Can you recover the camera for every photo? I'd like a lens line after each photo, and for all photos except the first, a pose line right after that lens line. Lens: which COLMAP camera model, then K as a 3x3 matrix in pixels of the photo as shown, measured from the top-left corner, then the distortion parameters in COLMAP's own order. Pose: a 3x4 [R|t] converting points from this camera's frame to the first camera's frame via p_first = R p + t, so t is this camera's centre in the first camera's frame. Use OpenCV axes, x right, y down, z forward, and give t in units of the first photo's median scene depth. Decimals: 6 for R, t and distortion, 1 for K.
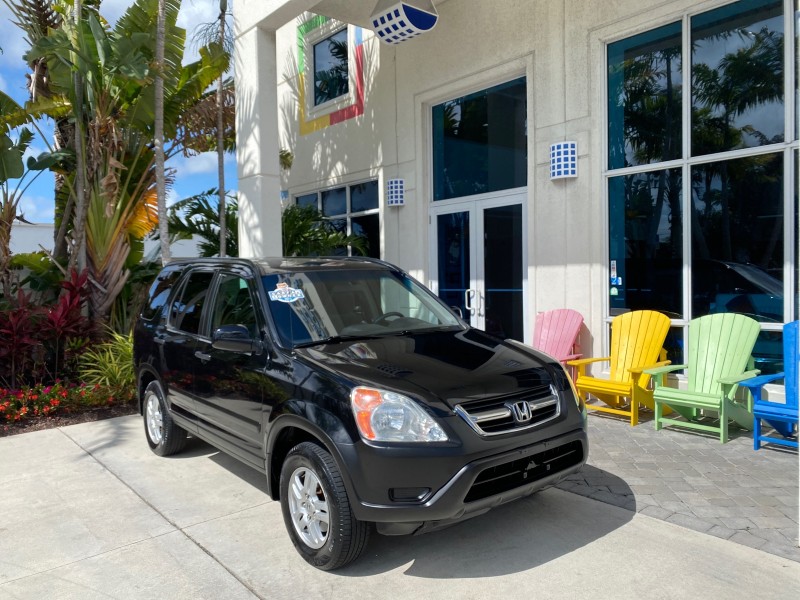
lens RADIAL K [[610.5, 0, 396.0], [0, 610.5, 292.5], [0, 0, 1]] dist [0.010849, -0.014330]
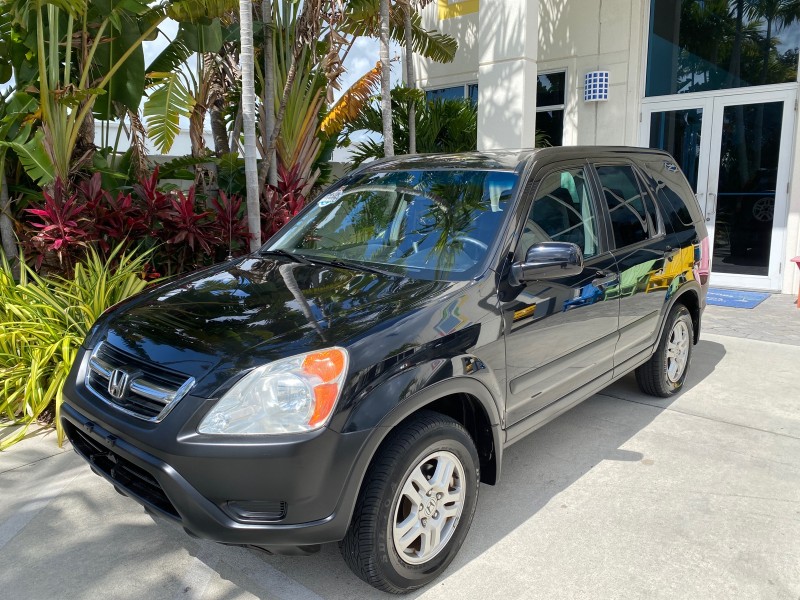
lens RADIAL K [[610.5, 0, 398.5], [0, 610.5, 290.1], [0, 0, 1]] dist [0.010849, -0.014330]
pose [[0.984437, -0.024195, 0.174062, -0.526565], [-0.000697, 0.989931, 0.141547, 0.012085], [-0.175735, -0.139466, 0.974508, 0.119653]]
